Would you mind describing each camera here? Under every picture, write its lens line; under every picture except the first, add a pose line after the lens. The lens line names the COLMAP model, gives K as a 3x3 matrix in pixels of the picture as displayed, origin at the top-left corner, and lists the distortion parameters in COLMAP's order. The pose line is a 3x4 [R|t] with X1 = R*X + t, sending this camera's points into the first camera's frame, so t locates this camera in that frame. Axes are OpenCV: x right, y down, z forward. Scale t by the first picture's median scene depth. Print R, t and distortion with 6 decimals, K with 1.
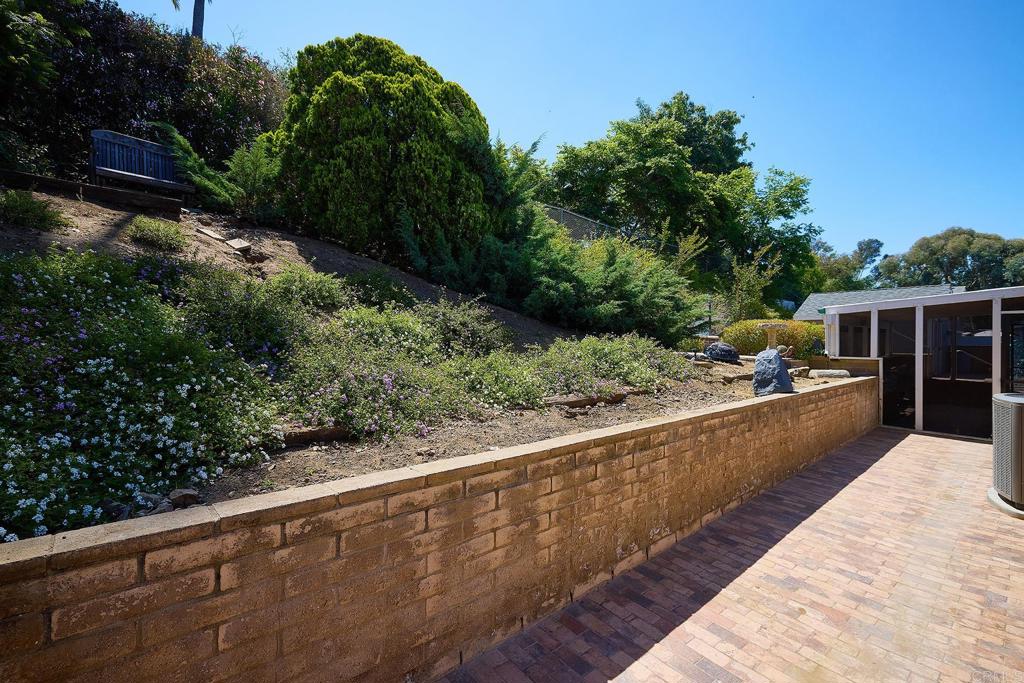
lens RADIAL K [[466.1, 0, 507.6], [0, 466.1, 339.4], [0, 0, 1]] dist [0.003723, -0.000471]
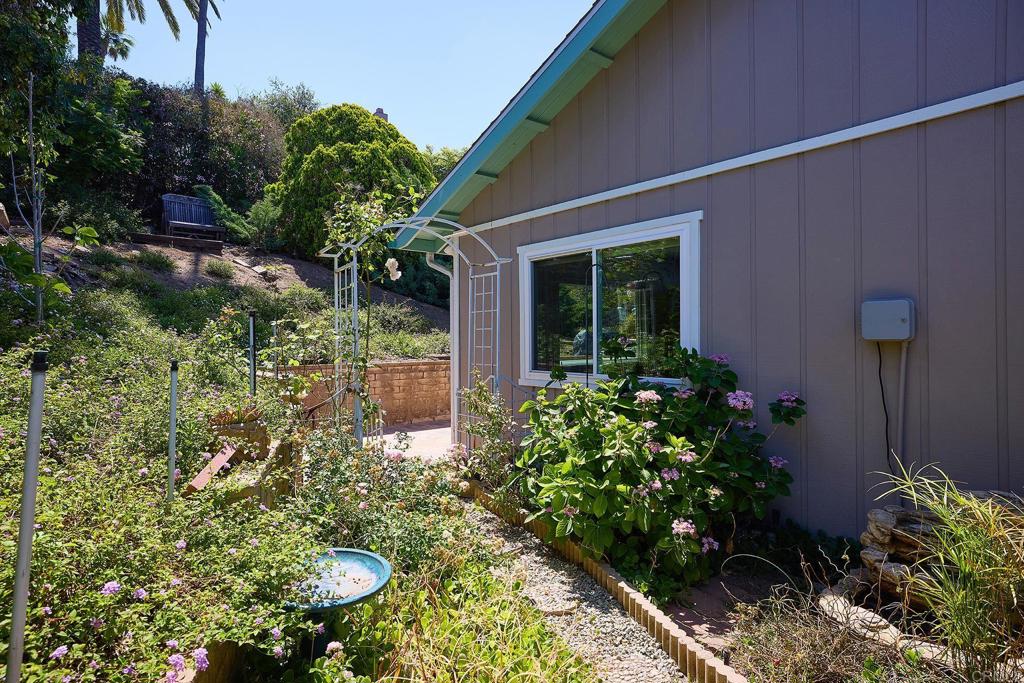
lens RADIAL K [[579.2, 0, 510.8], [0, 579.2, 334.5], [0, 0, 1]] dist [0.004633, 0.002694]
pose [[0.999130, -0.014703, -0.039022, 0.305224], [0.014533, 0.999884, -0.004634, 0.034158], [0.039086, 0.004063, 0.999228, -0.812163]]
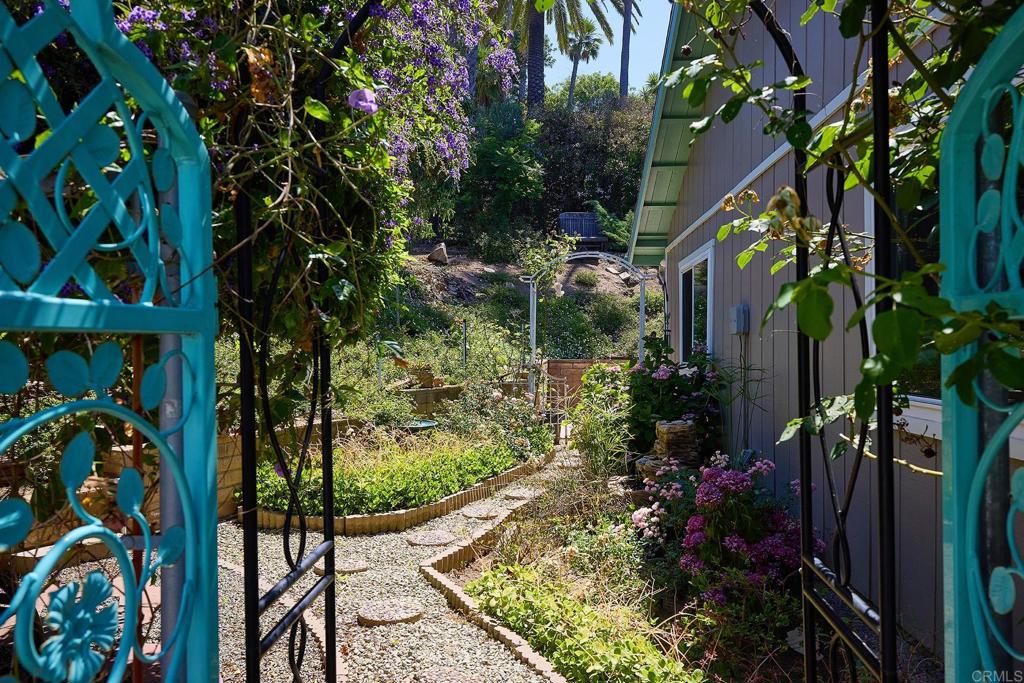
lens RADIAL K [[753.2, 0, 510.9], [0, 753.2, 344.4], [0, 0, 1]] dist [0.044177, 0.000762]
pose [[0.711583, -0.006747, -0.702570, 0.918718], [0.005146, 0.999977, -0.004392, 0.049769], [0.702584, -0.000490, 0.711601, -1.086089]]
